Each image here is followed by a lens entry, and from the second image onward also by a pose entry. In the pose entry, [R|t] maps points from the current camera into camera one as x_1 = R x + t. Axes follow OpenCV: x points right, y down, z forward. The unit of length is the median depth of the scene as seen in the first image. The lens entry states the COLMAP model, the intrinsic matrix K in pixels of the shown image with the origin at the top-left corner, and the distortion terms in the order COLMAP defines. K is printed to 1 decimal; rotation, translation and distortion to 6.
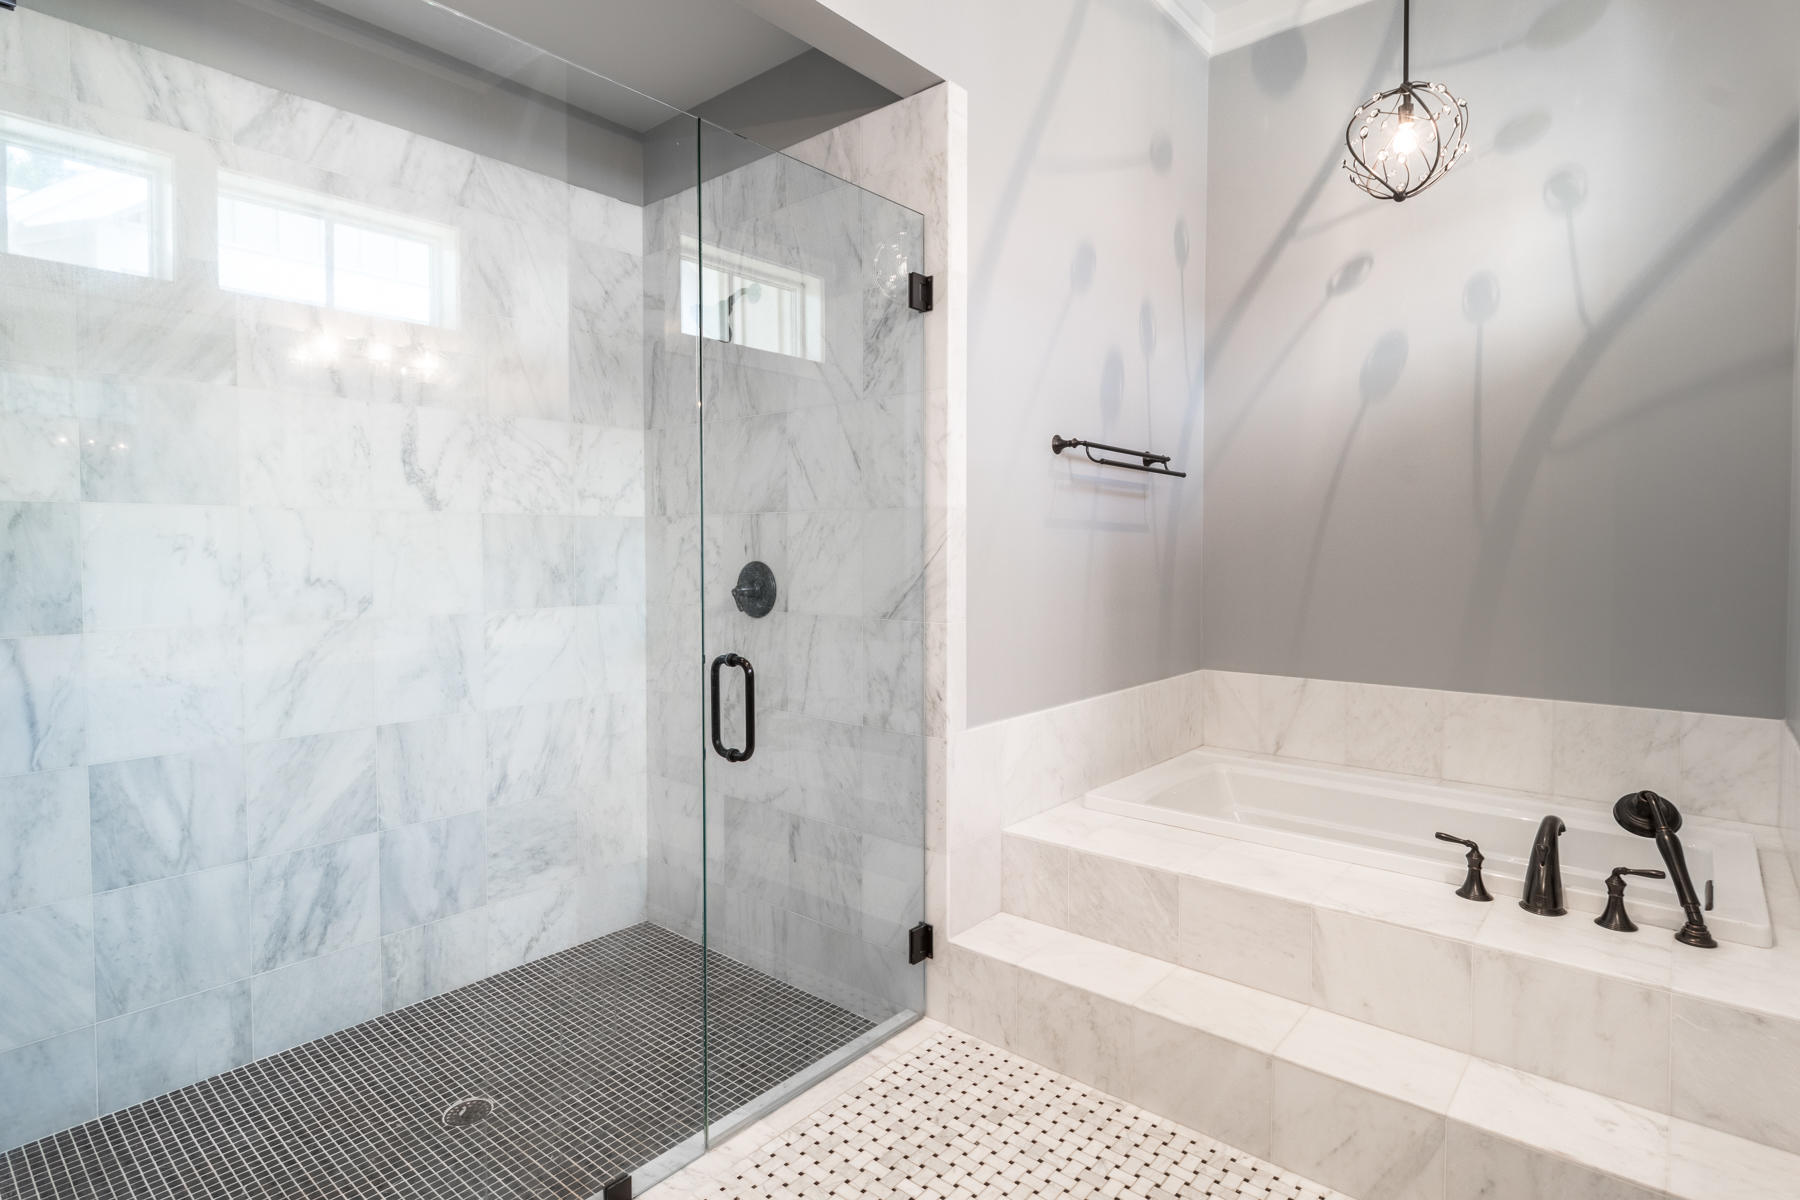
lens RADIAL K [[913.0, 0, 899.8], [0, 913.0, 572.2], [0, 0, 1]] dist [0.000765, -0.000073]
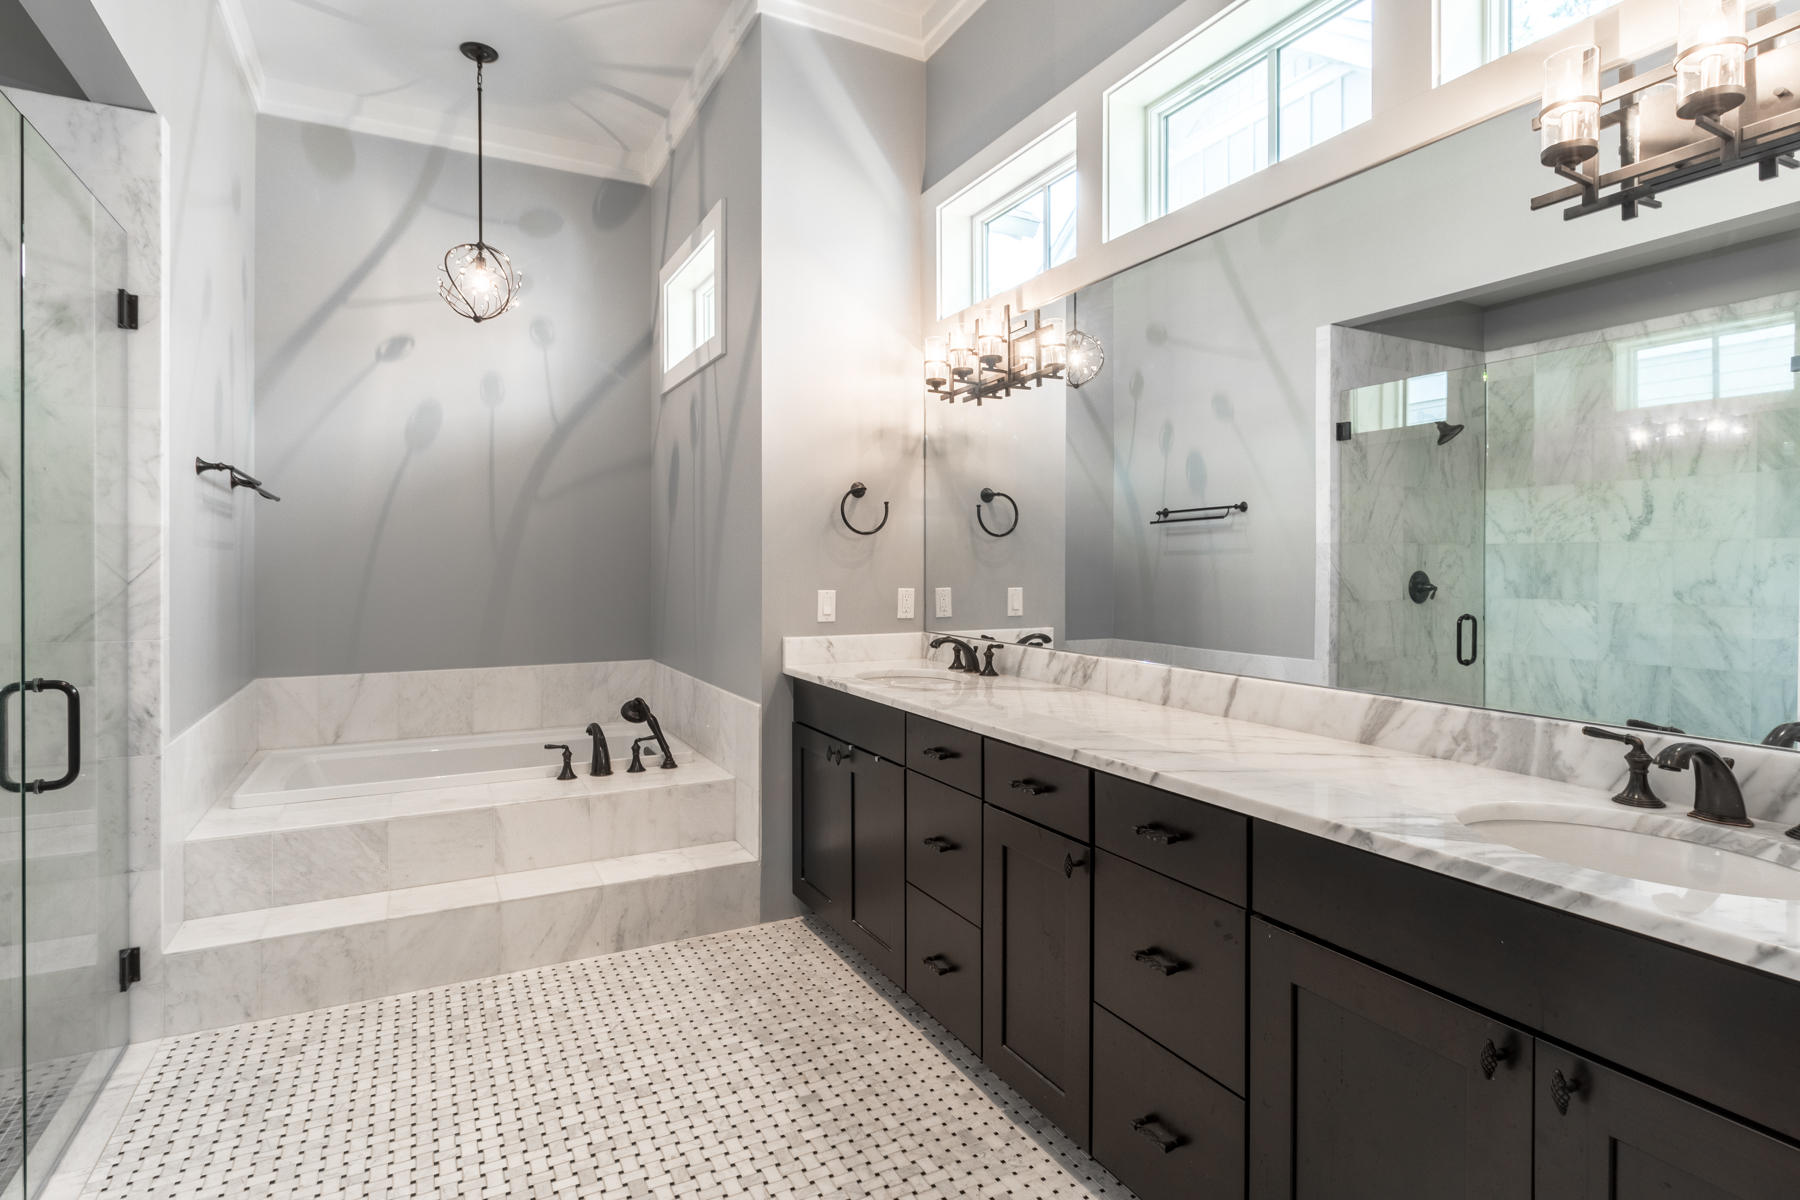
lens RADIAL K [[913.0, 0, 899.8], [0, 913.0, 572.2], [0, 0, 1]] dist [0.000765, -0.000073]
pose [[0.369635, -0.009620, 0.929127, -0.585819], [0.025981, 0.999662, 0.000014, 0.001986], [-0.928814, 0.024134, 0.369761, -0.144026]]
